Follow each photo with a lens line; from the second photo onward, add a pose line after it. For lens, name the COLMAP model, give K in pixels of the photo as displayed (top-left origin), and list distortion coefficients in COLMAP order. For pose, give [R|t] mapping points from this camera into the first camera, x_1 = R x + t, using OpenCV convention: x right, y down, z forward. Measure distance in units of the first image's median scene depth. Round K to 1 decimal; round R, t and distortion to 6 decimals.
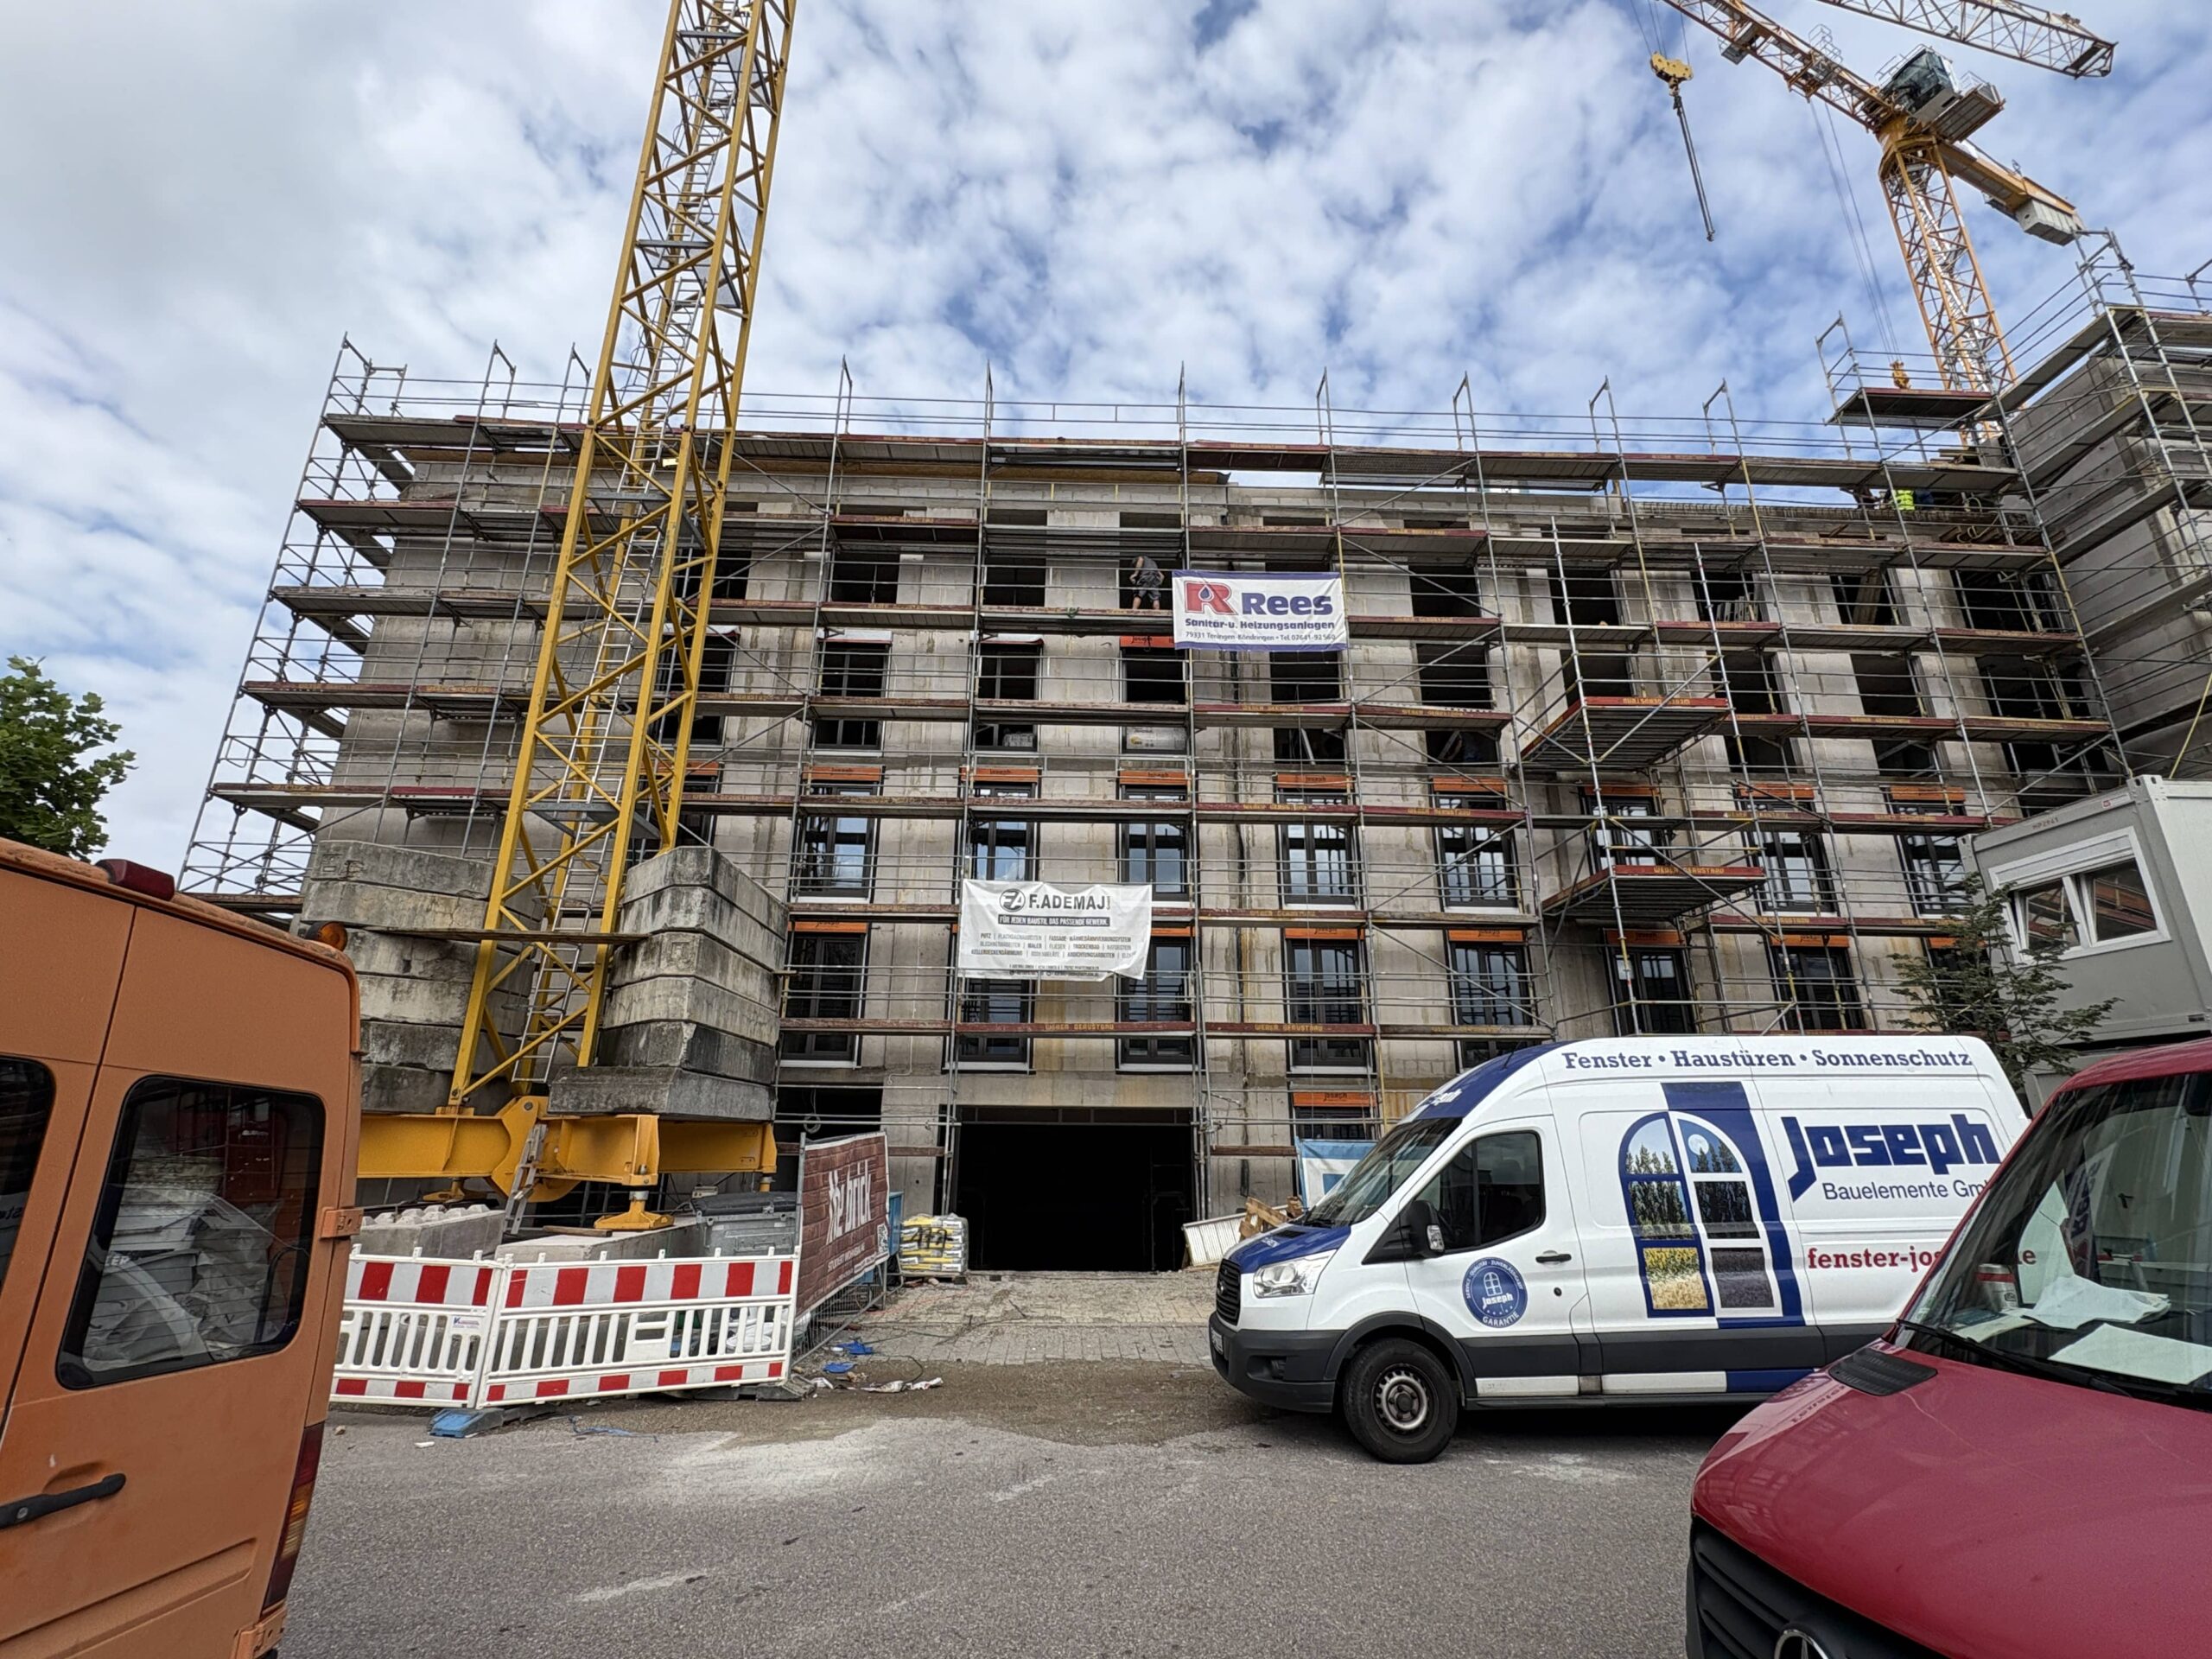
lens RADIAL K [[1009.3, 0, 1071.7], [0, 1009.3, 827.1], [0, 0, 1]] dist [-0.000142, -0.000271]
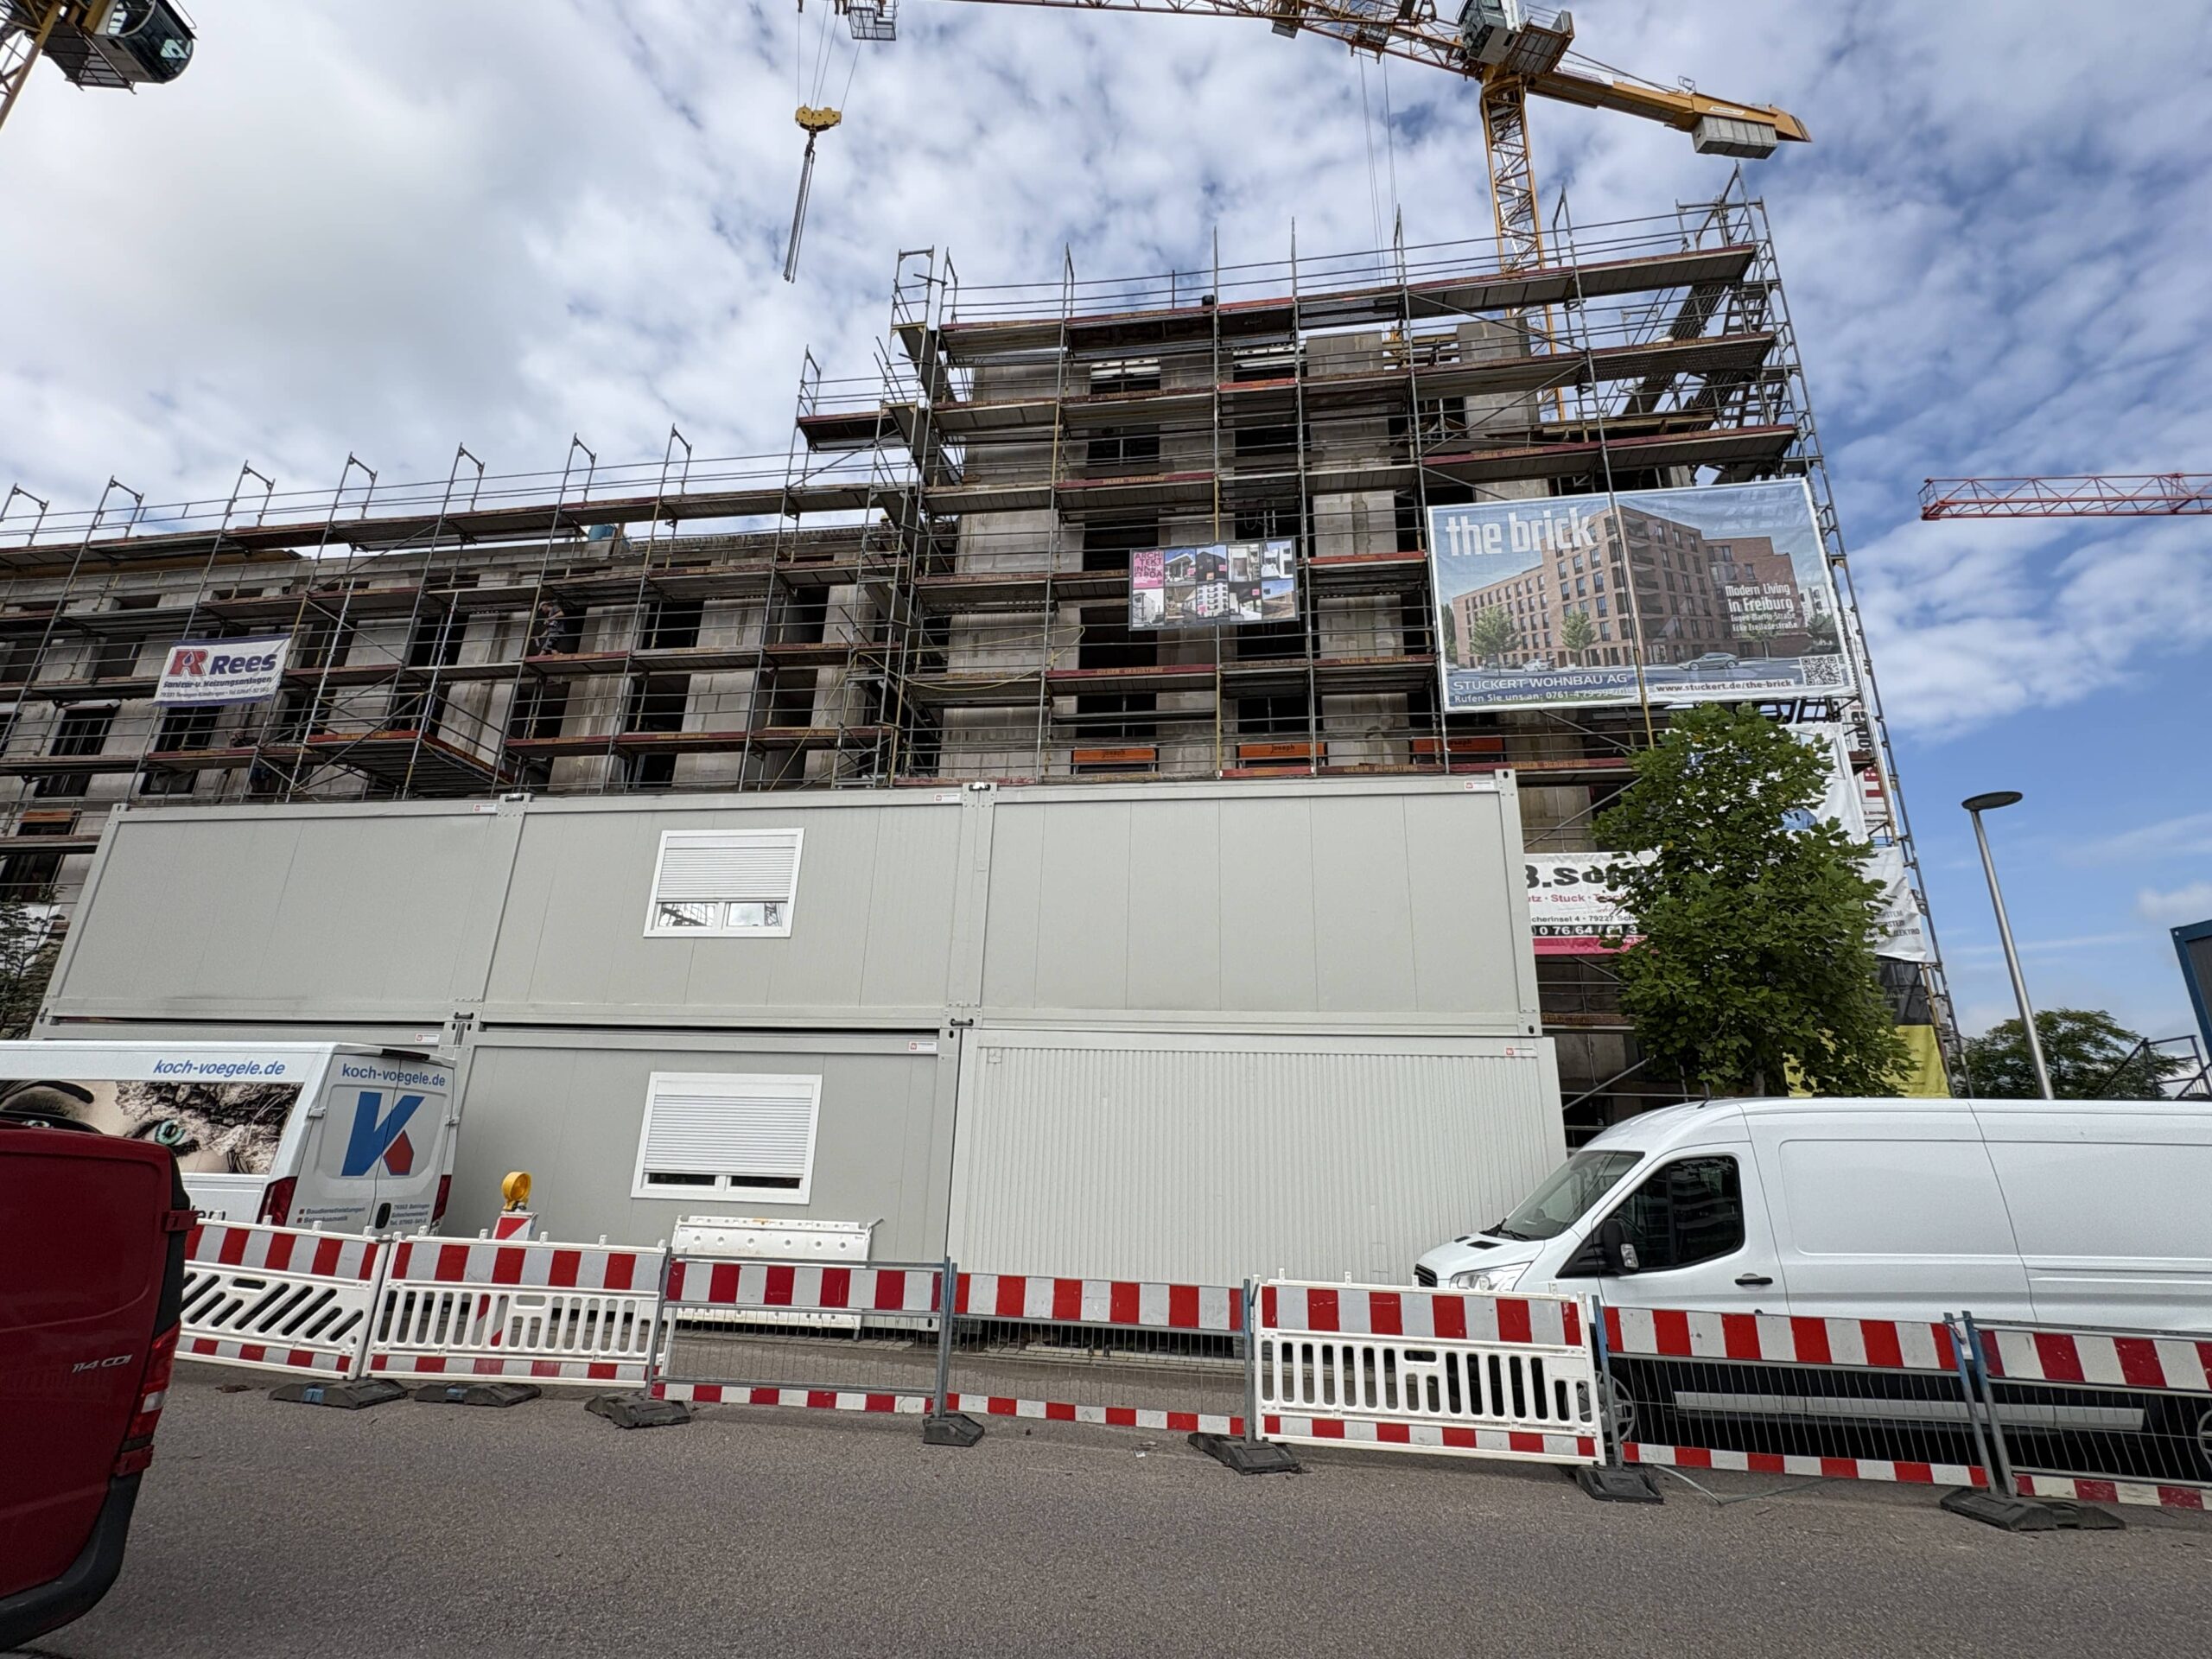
lens RADIAL K [[1009.3, 0, 1071.7], [0, 1009.3, 827.1], [0, 0, 1]] dist [-0.000142, -0.000271]
pose [[0.982238, -0.035472, -0.184255, 1.340767], [0.032631, 0.999298, -0.018428, 0.023473], [0.184780, 0.012088, 0.982706, 0.019031]]
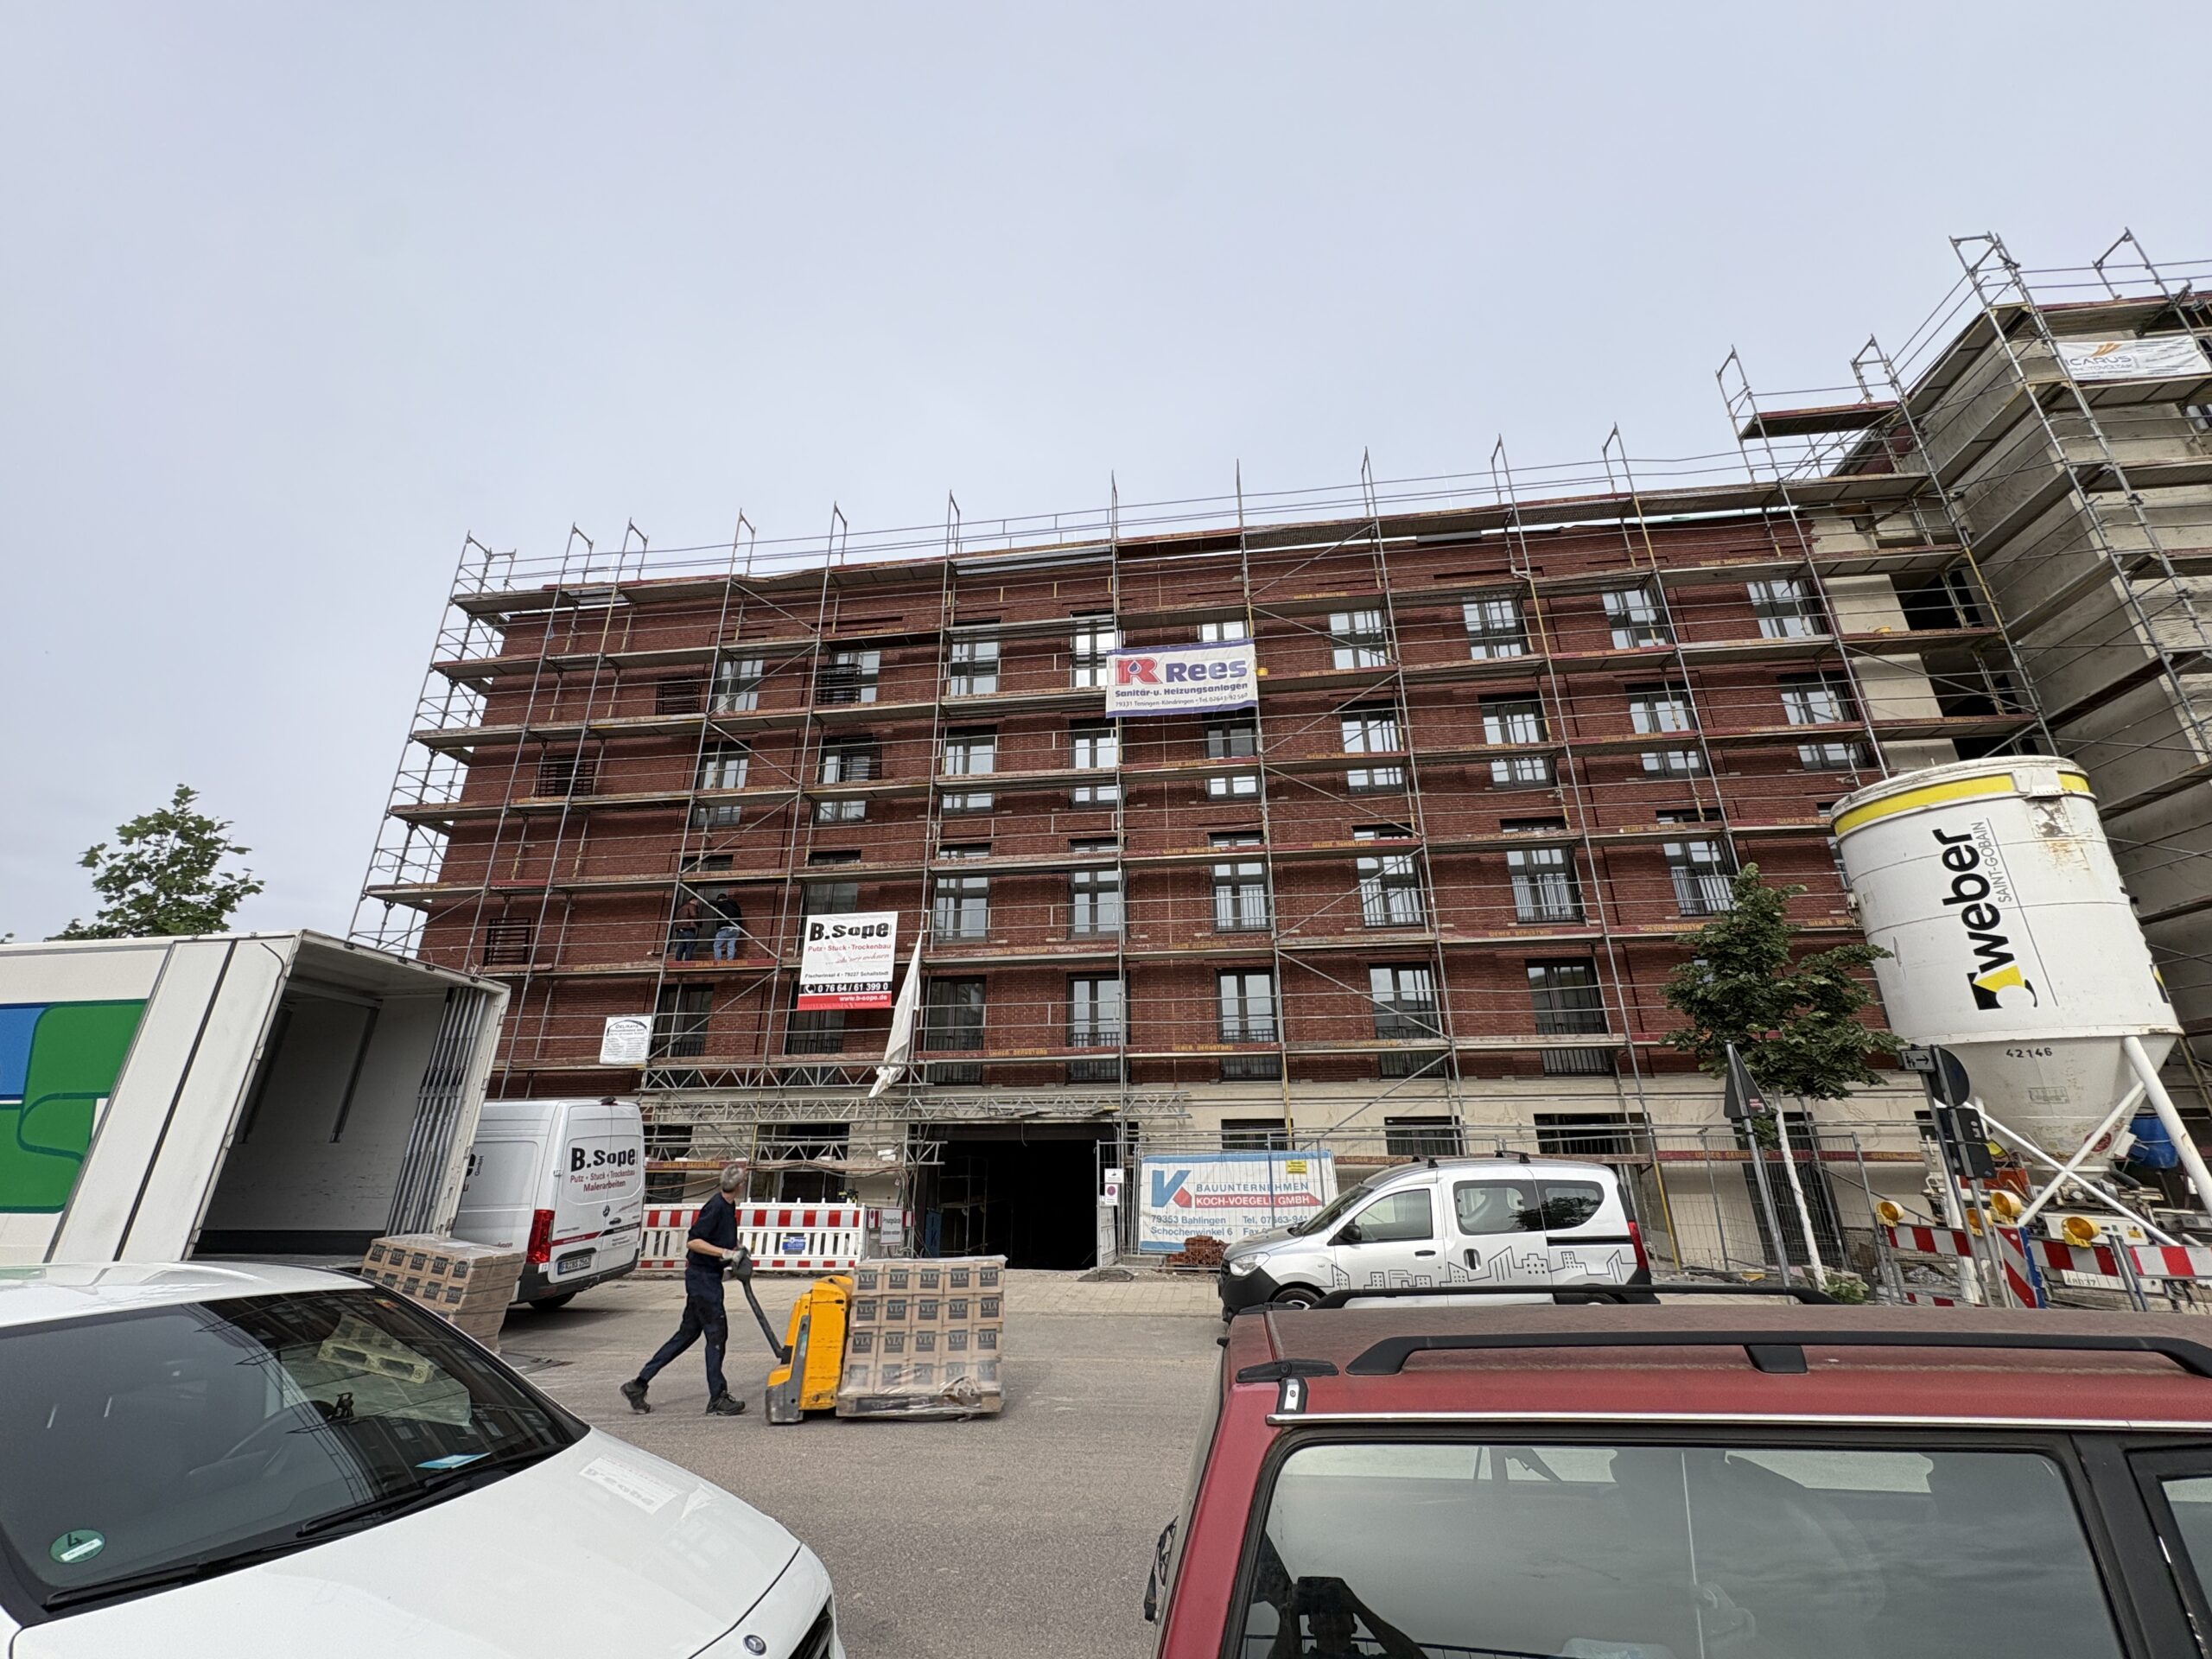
lens RADIAL K [[892.8, 0, 1106.0], [0, 892.8, 829.5], [0, 0, 1]] dist [-0.002799, 0.000603]
pose [[0.987532, -0.068705, -0.141634, 0.226121], [0.061752, 0.996687, -0.052924, 0.002956], [0.144801, 0.043518, 0.988503, 0.002983]]
